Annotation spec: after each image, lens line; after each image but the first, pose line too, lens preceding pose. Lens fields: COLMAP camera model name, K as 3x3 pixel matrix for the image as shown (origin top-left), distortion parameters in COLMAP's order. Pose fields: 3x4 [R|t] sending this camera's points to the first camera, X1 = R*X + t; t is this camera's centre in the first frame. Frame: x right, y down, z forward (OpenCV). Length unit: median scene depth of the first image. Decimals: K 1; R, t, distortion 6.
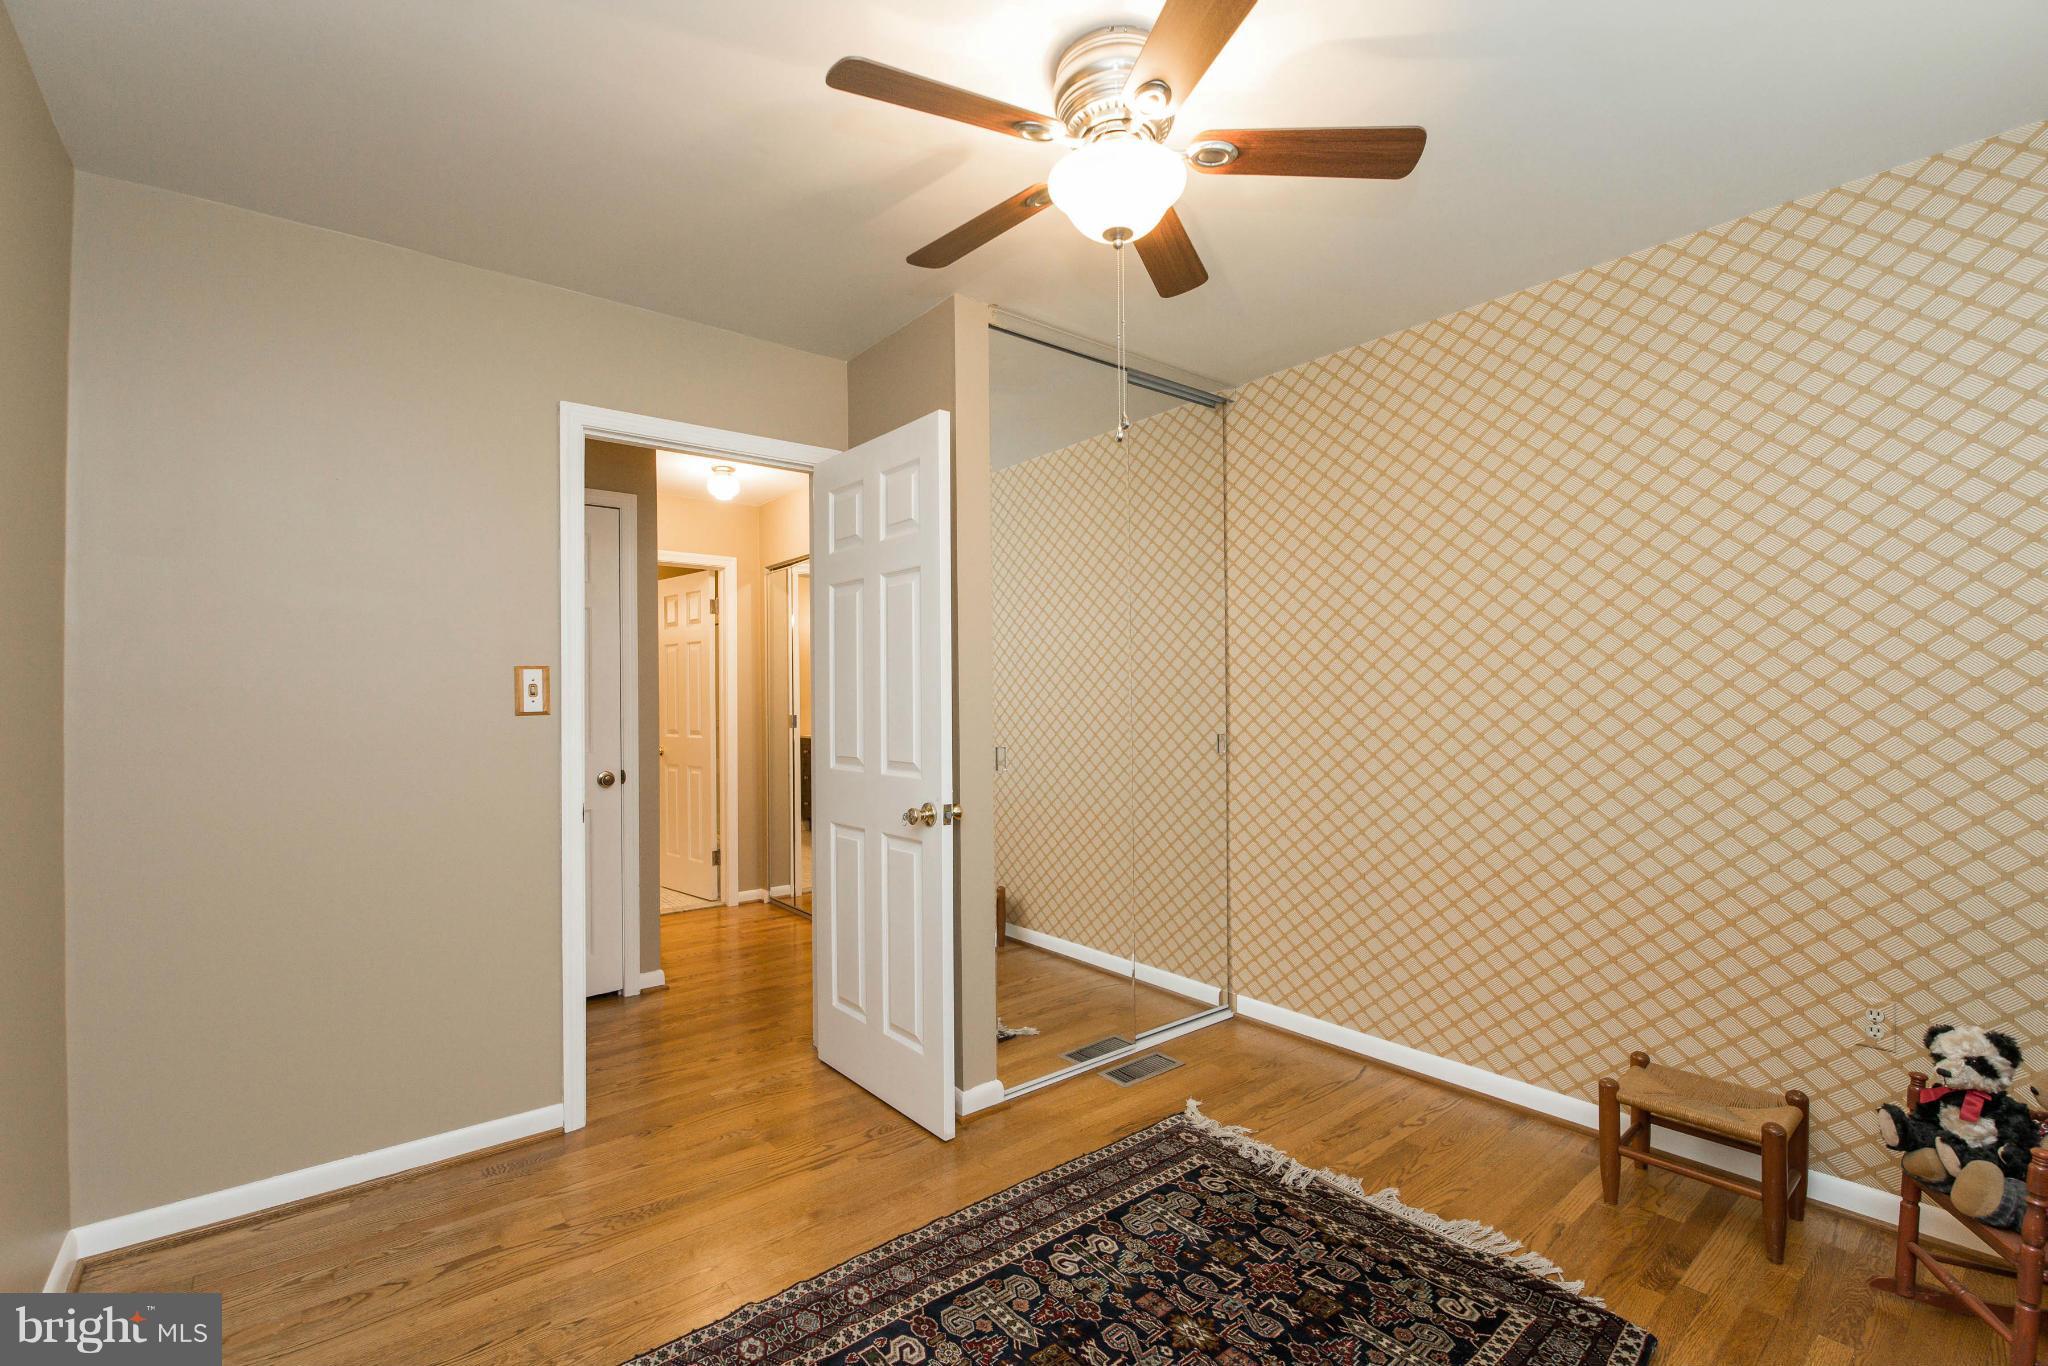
lens RADIAL K [[889.0, 0, 1032.9], [0, 889.0, 693.5], [0, 0, 1]] dist [0.011758, -0.000249]
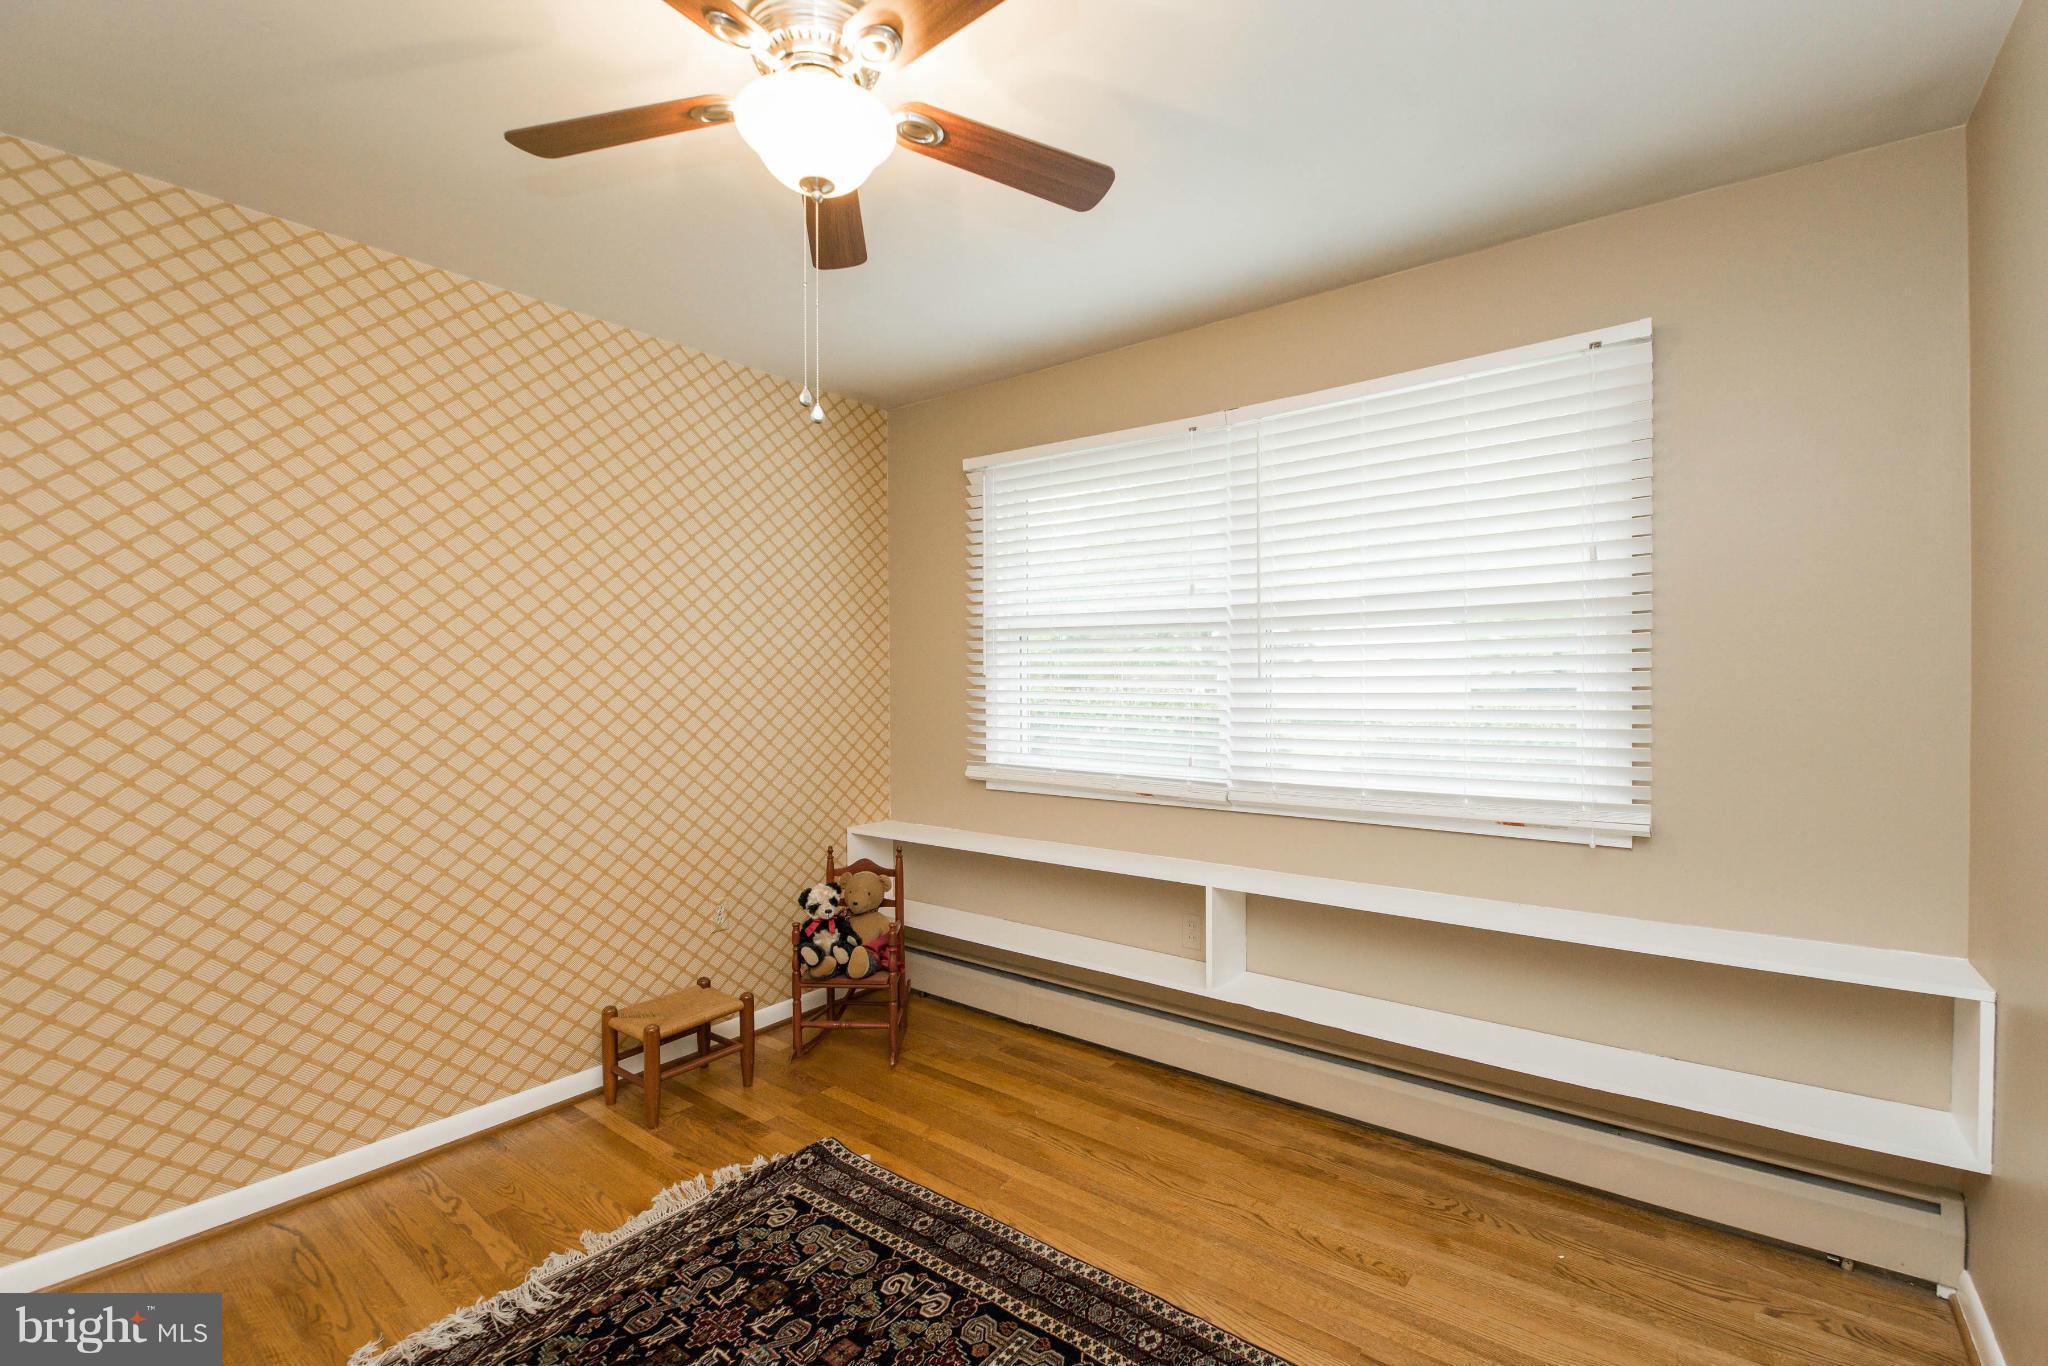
lens RADIAL K [[889.0, 0, 1032.9], [0, 889.0, 693.5], [0, 0, 1]] dist [0.011758, -0.000249]
pose [[-0.203912, 0.002238, 0.978987, -0.674736], [0.003807, 0.999992, -0.001494, -0.000653], [-0.978982, 0.003422, -0.203919, 0.823923]]
